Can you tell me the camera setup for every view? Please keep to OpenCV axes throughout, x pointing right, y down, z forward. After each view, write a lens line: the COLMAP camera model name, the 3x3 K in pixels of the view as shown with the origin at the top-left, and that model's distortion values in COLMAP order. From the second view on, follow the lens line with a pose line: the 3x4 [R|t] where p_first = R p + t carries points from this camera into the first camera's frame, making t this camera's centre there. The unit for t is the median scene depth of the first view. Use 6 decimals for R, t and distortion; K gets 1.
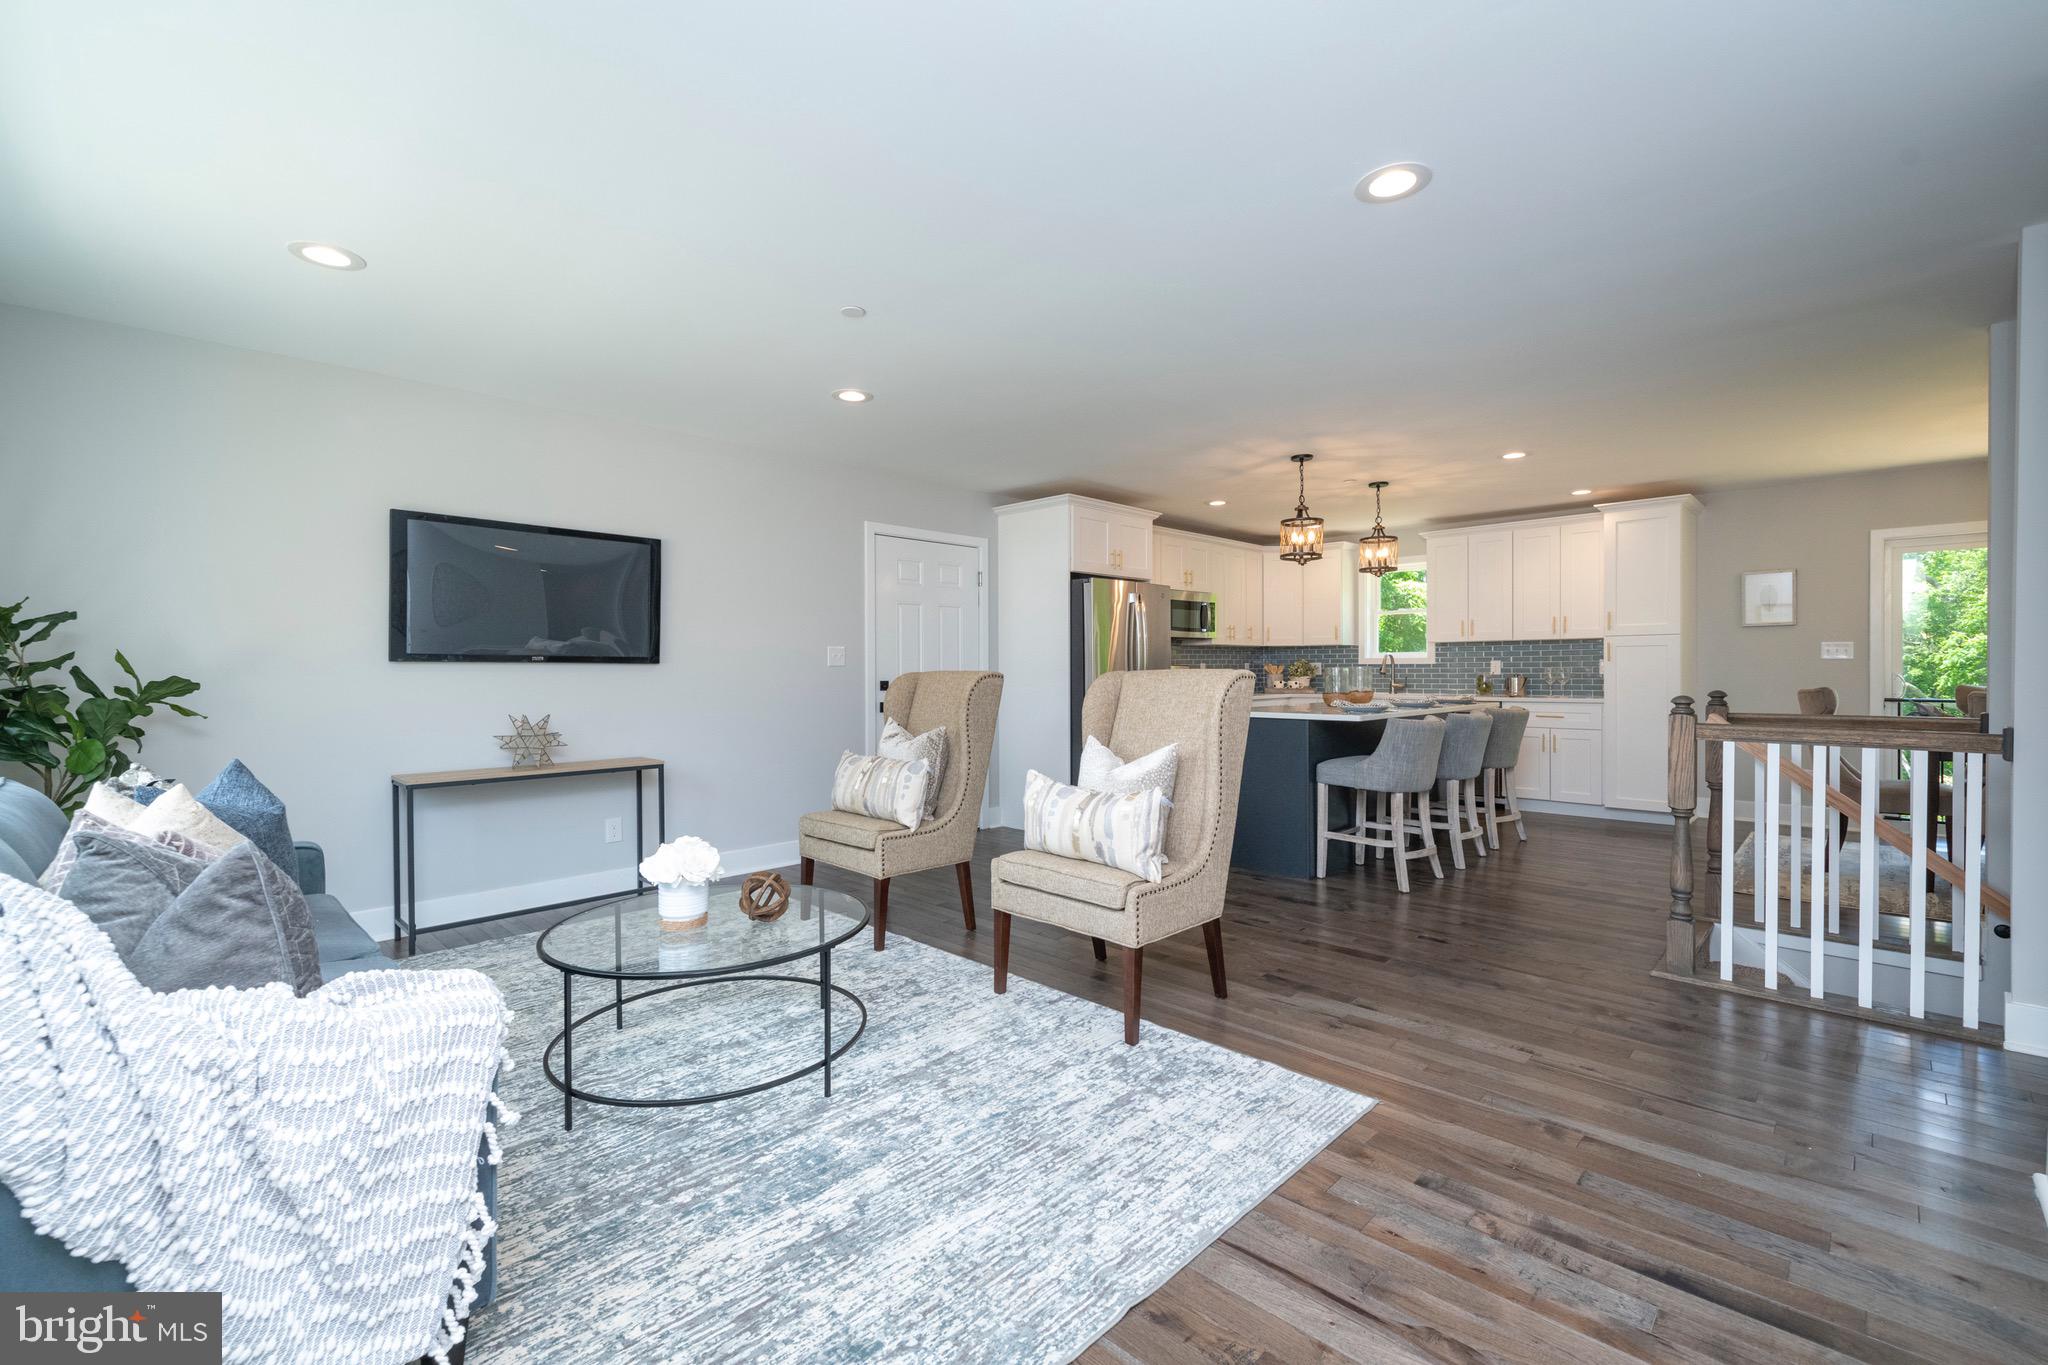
lens RADIAL K [[870.1, 0, 1027.5], [0, 870.1, 679.2], [0, 0, 1]] dist [0.017794, -0.009826]
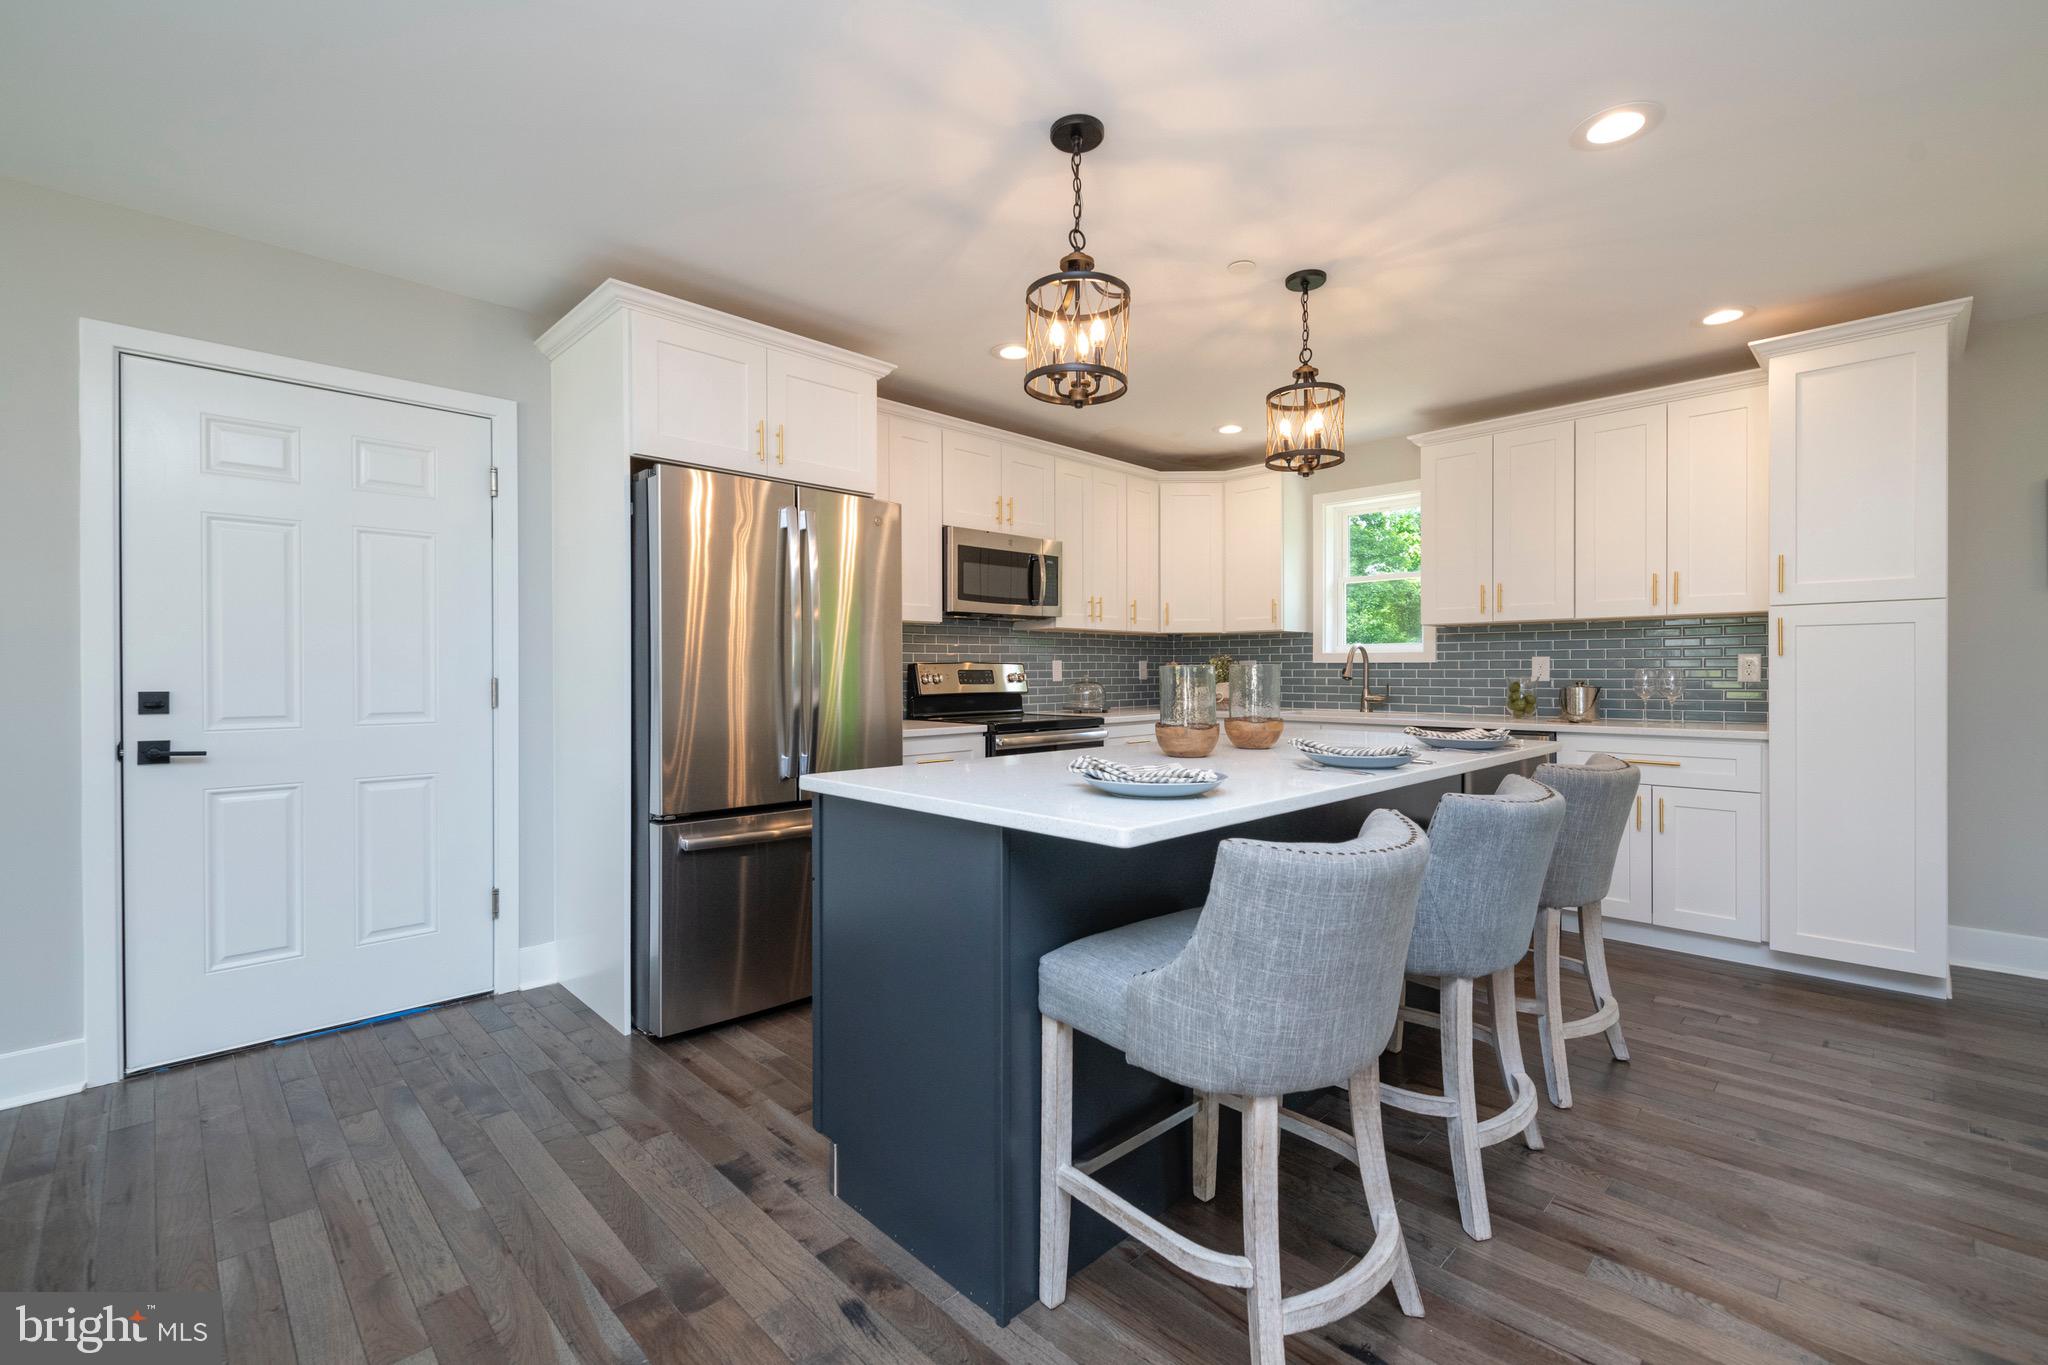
lens RADIAL K [[870.1, 0, 1027.5], [0, 870.1, 679.2], [0, 0, 1]] dist [0.017794, -0.009826]
pose [[0.999860, 0.003731, -0.016310, 0.582021], [-0.003779, 0.999989, -0.002900, -0.009965], [0.016299, 0.002961, 0.999863, 1.175399]]
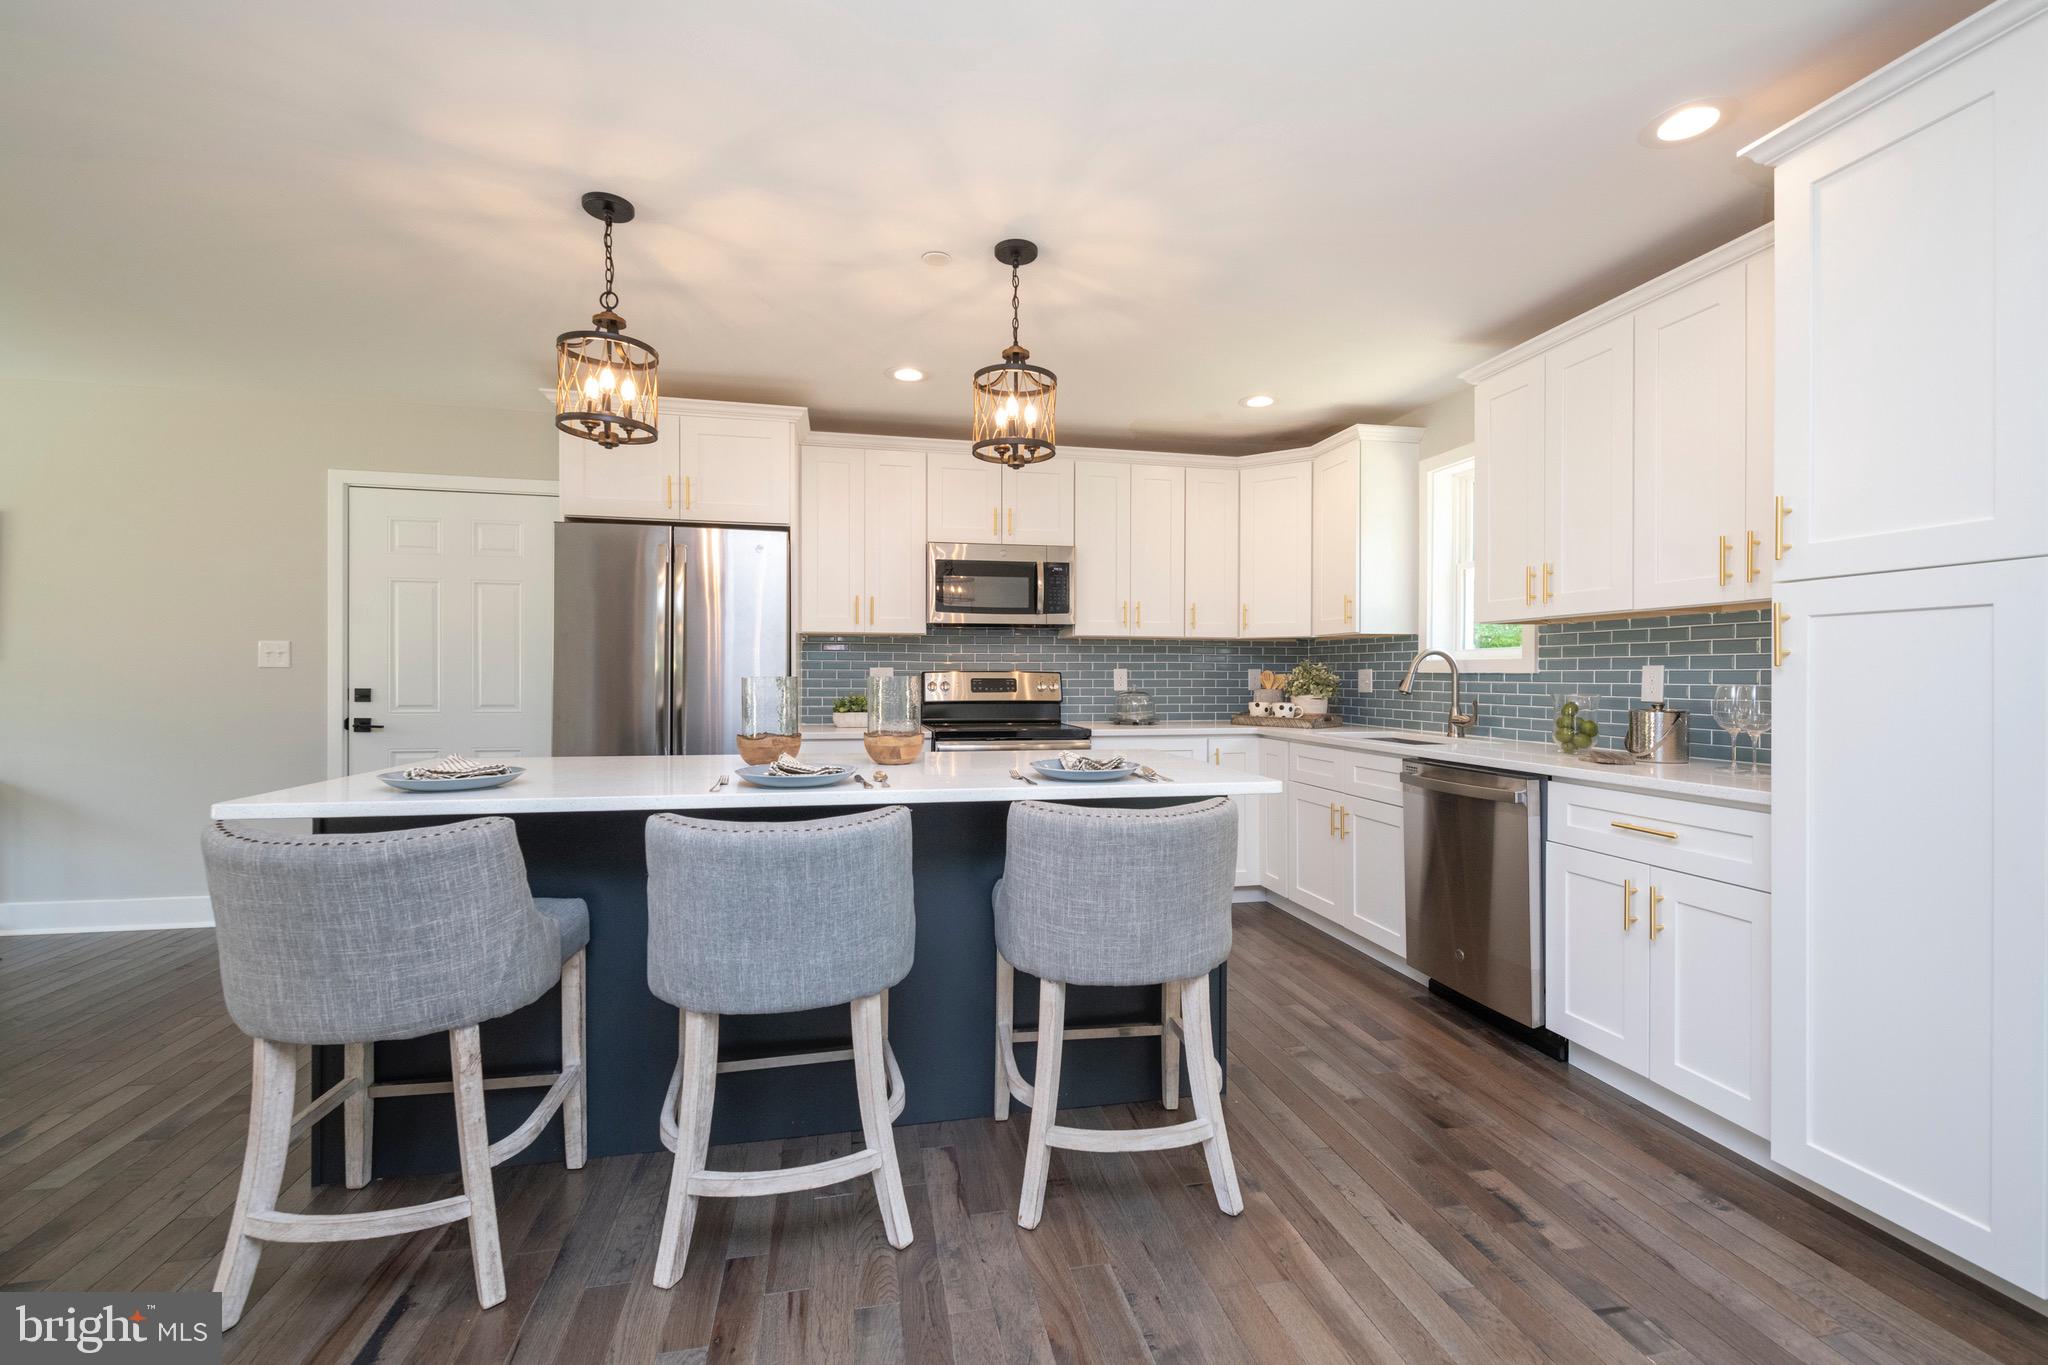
lens RADIAL K [[870.1, 0, 1027.5], [0, 870.1, 679.2], [0, 0, 1]] dist [0.017794, -0.009826]
pose [[0.832628, 0.011925, -0.553704, 1.446475], [-0.016588, 0.999857, -0.003410, -0.025682], [0.553584, 0.012024, 0.832706, 1.452305]]
